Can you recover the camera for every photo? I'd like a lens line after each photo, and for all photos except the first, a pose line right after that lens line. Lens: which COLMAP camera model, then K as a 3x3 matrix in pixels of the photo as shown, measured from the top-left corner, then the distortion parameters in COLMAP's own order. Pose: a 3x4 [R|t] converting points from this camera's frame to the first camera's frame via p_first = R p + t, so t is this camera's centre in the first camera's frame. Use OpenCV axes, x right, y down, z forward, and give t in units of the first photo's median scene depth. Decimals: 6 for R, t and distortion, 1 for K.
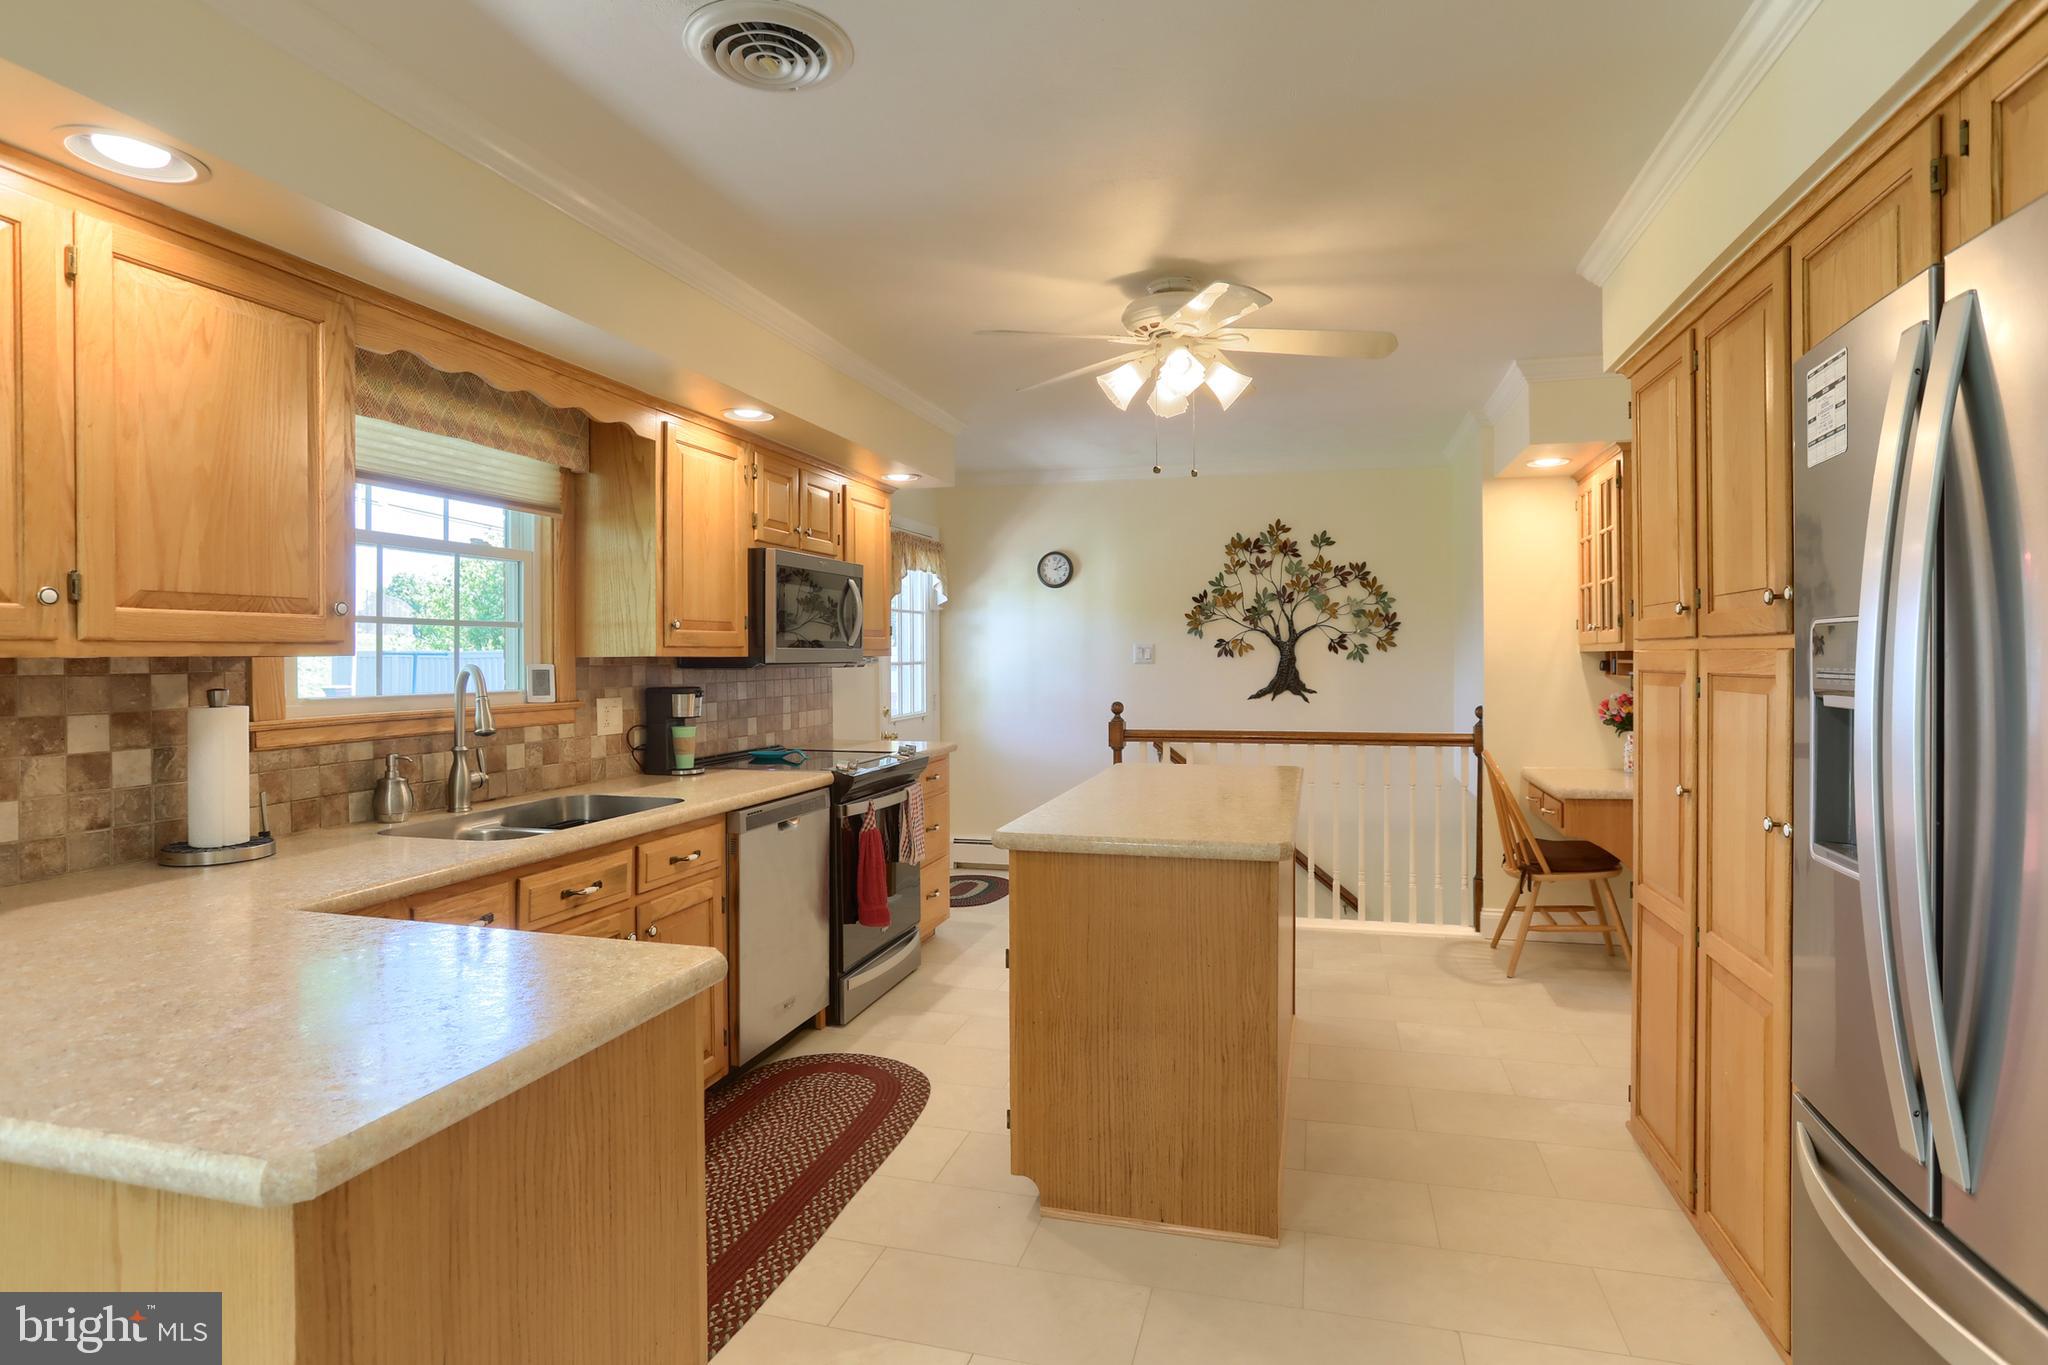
lens RADIAL K [[1102.6, 0, 1024.0], [0, 1102.6, 665.8], [0, 0, 1]] dist [-0.059310, 0.040125]
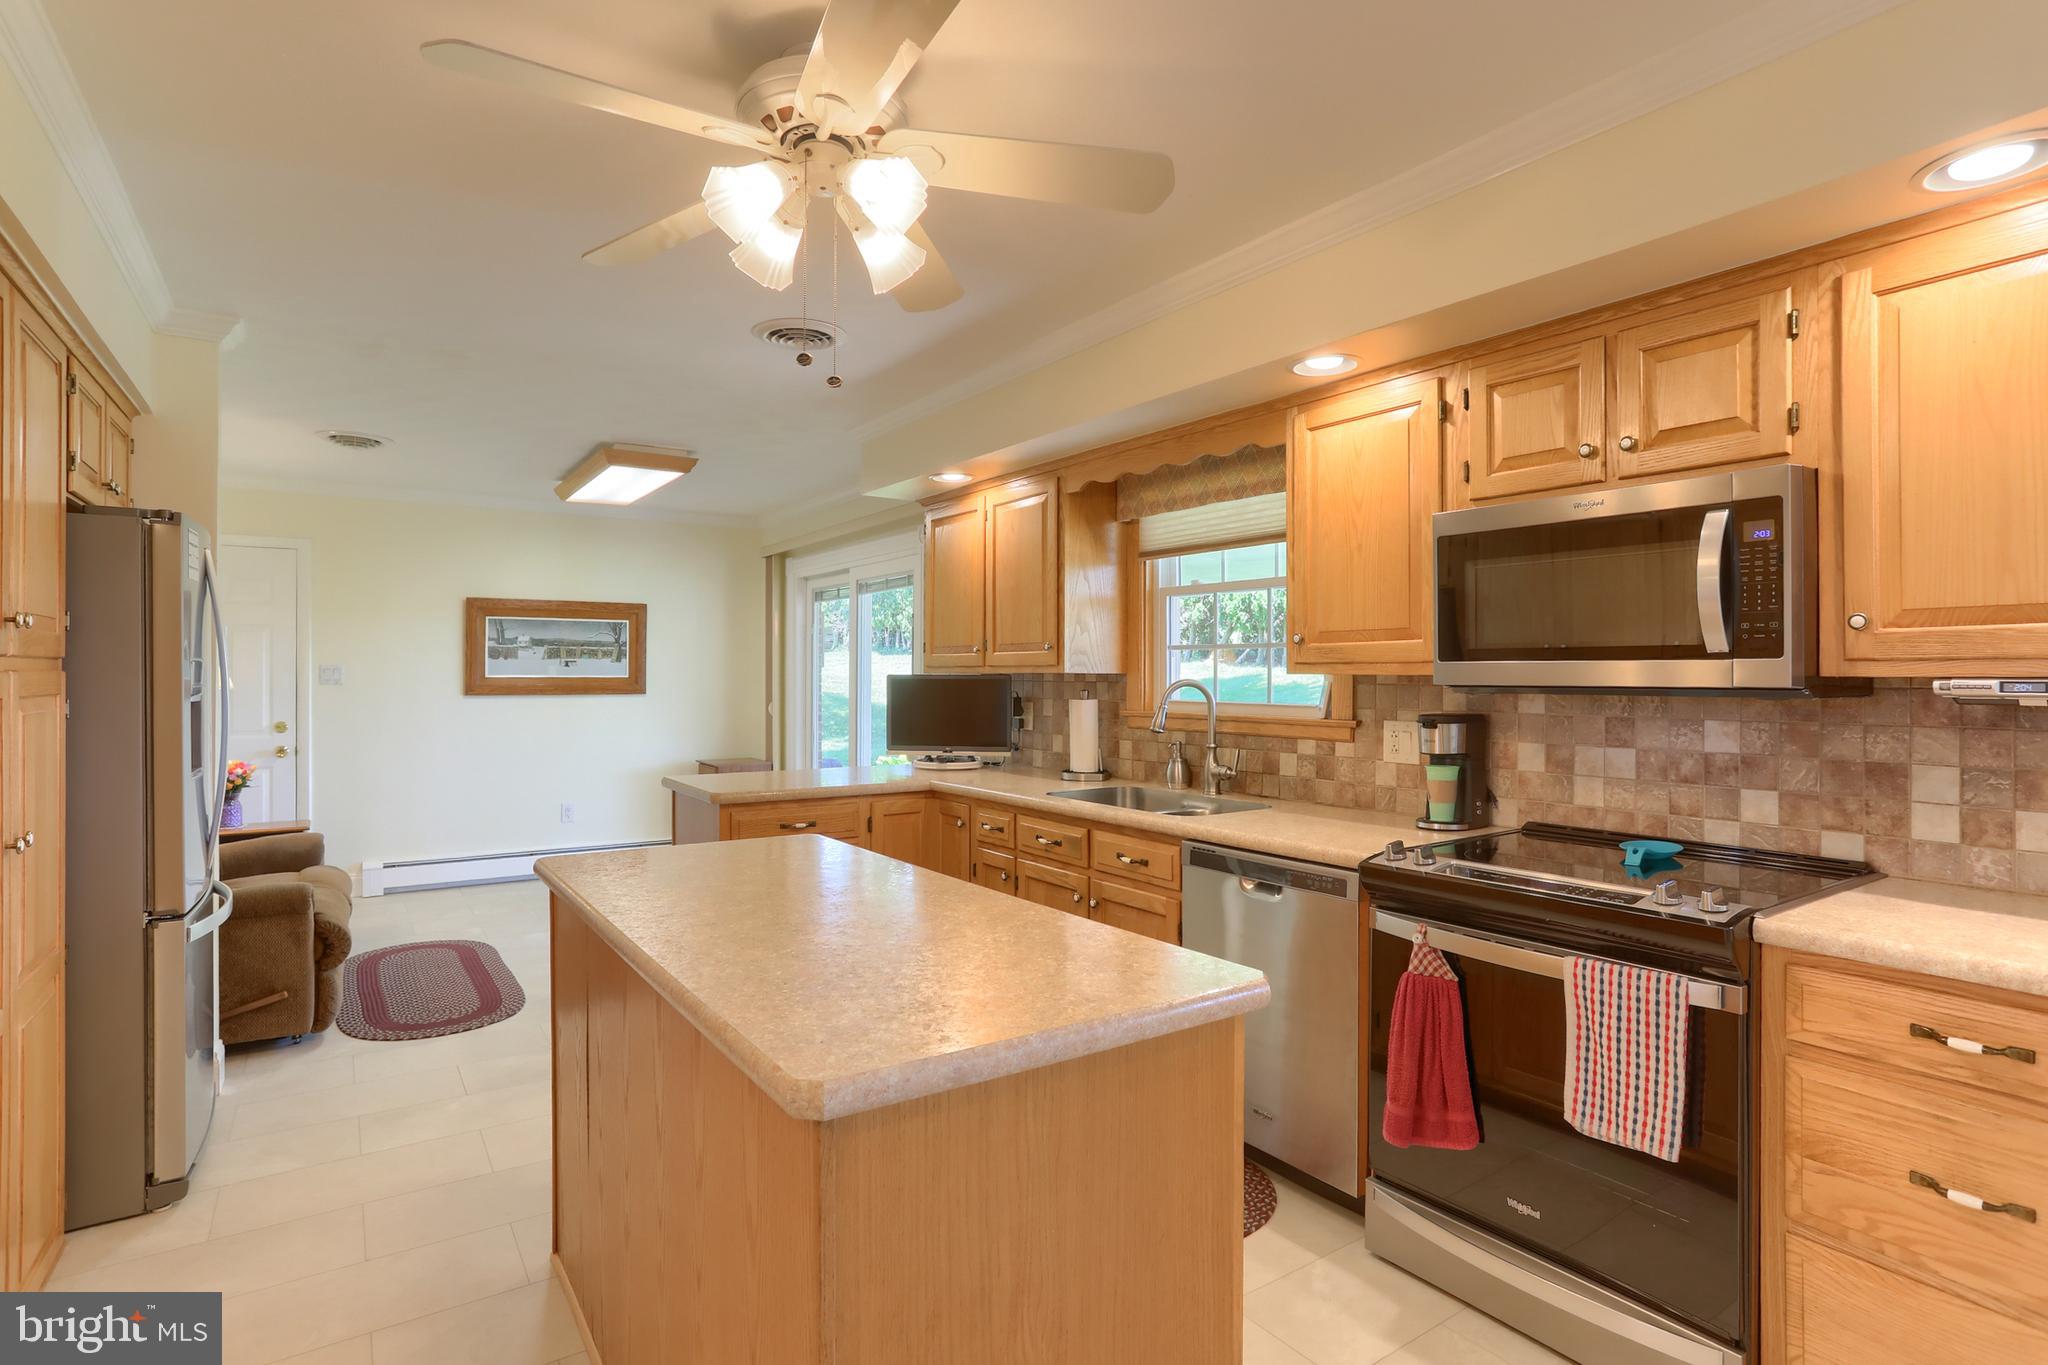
lens RADIAL K [[1034.7, 0, 1017.9], [0, 1034.7, 660.2], [0, 0, 1]] dist [-0.065259, 0.036263]
pose [[-0.648383, -0.005808, -0.761292, 0.476480], [-0.007045, 0.999974, -0.001629, -0.017318], [0.761281, 0.004307, -0.648407, 1.385941]]
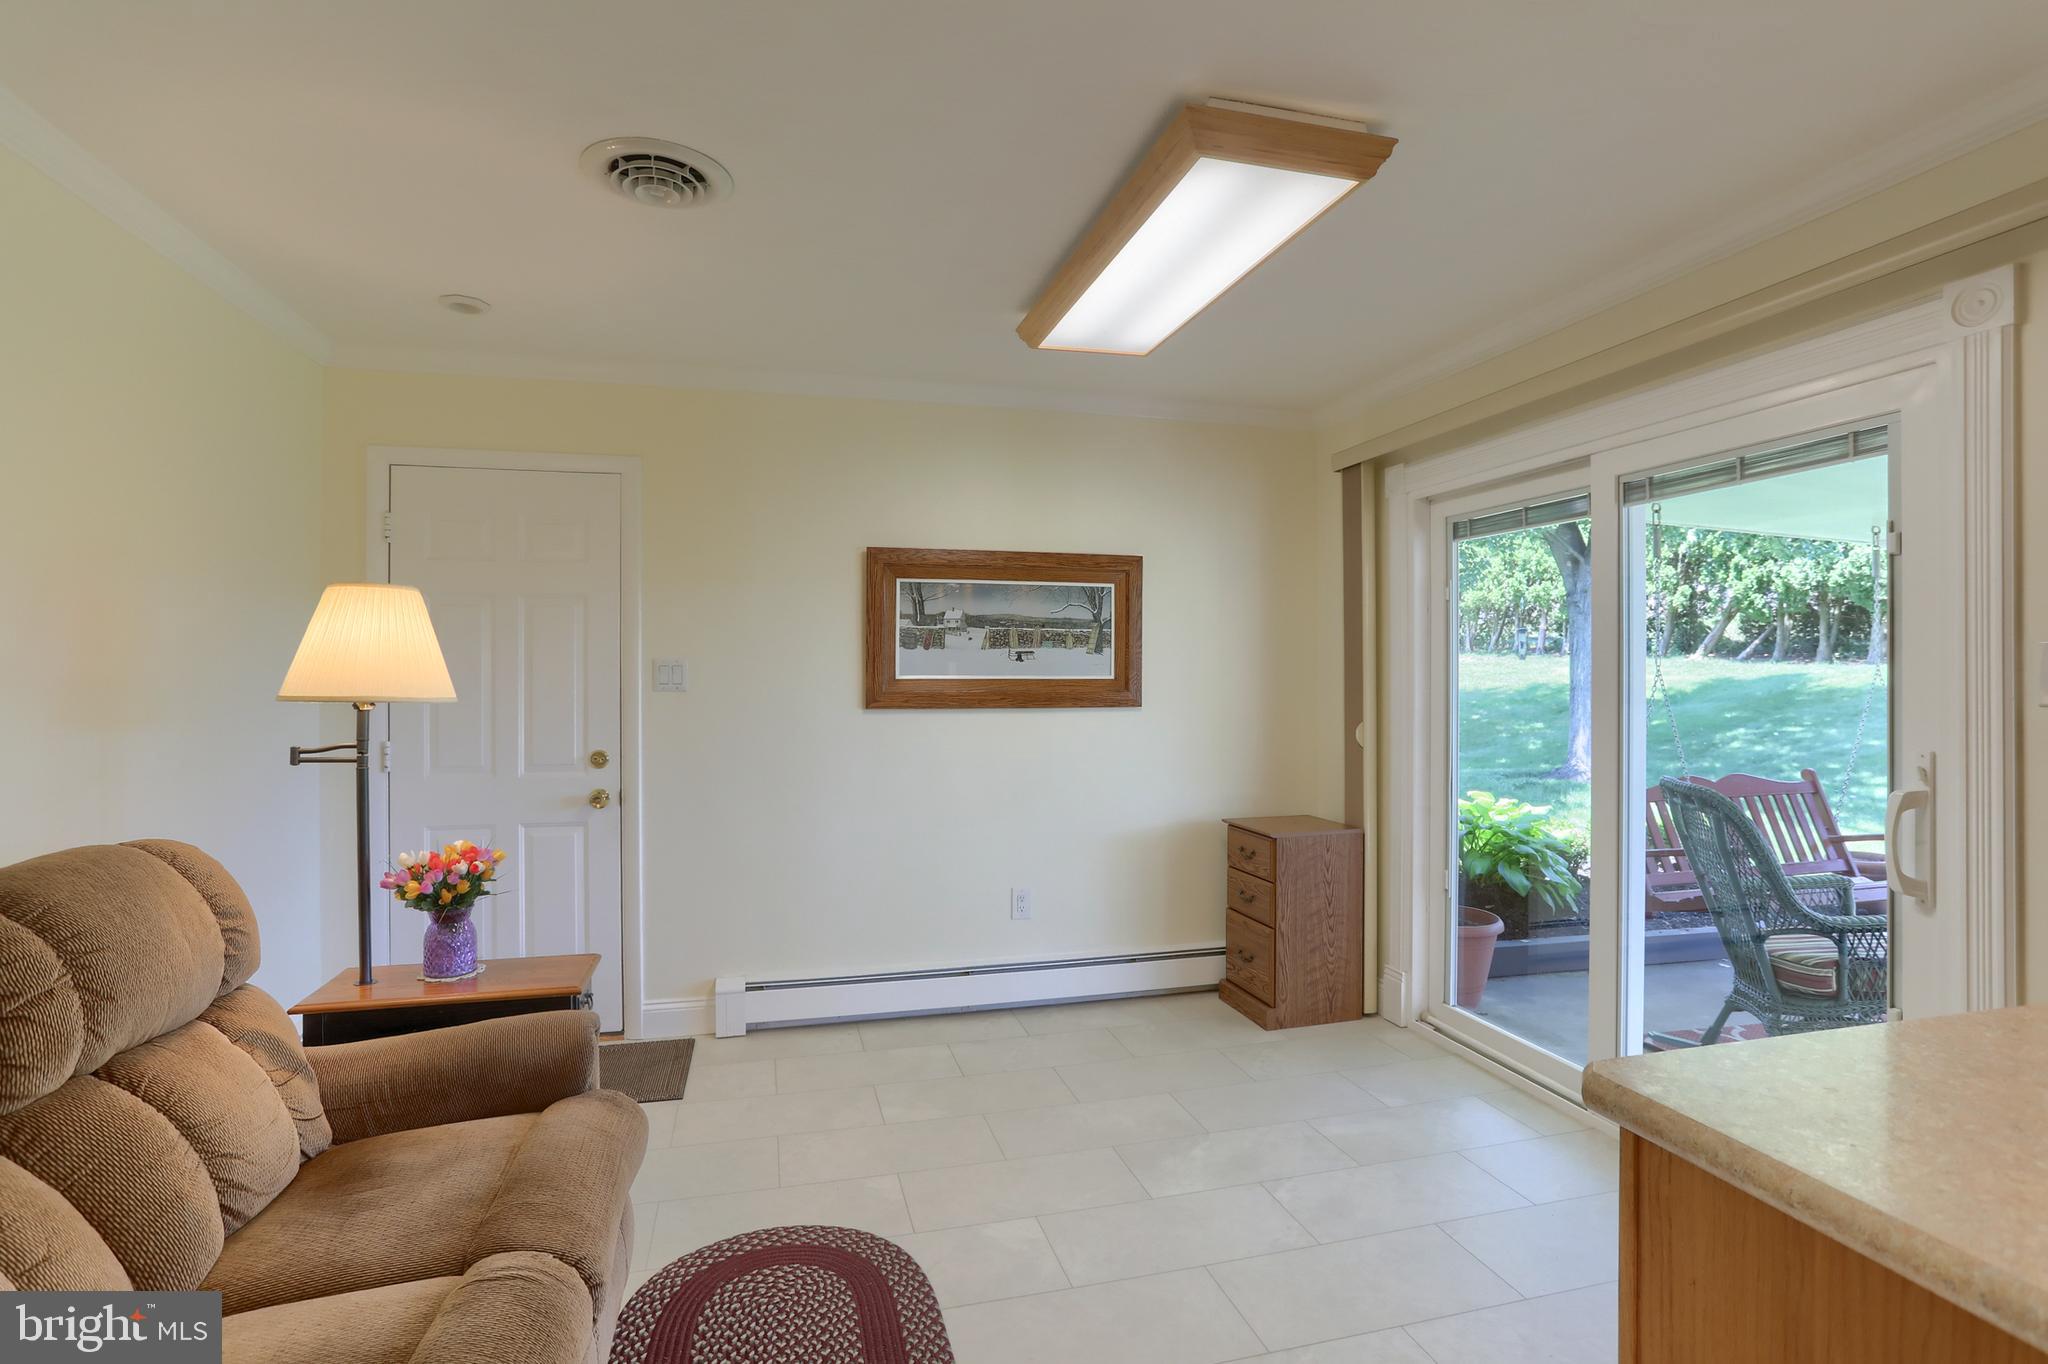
lens RADIAL K [[1034.7, 0, 1017.9], [0, 1034.7, 659.7], [0, 0, 1]] dist [-0.065259, 0.036263]
pose [[-0.867012, -0.002062, -0.498283, 0.439836], [-0.002215, 0.999998, -0.000283, -0.015815], [0.498283, 0.000859, -0.867014, 1.288256]]
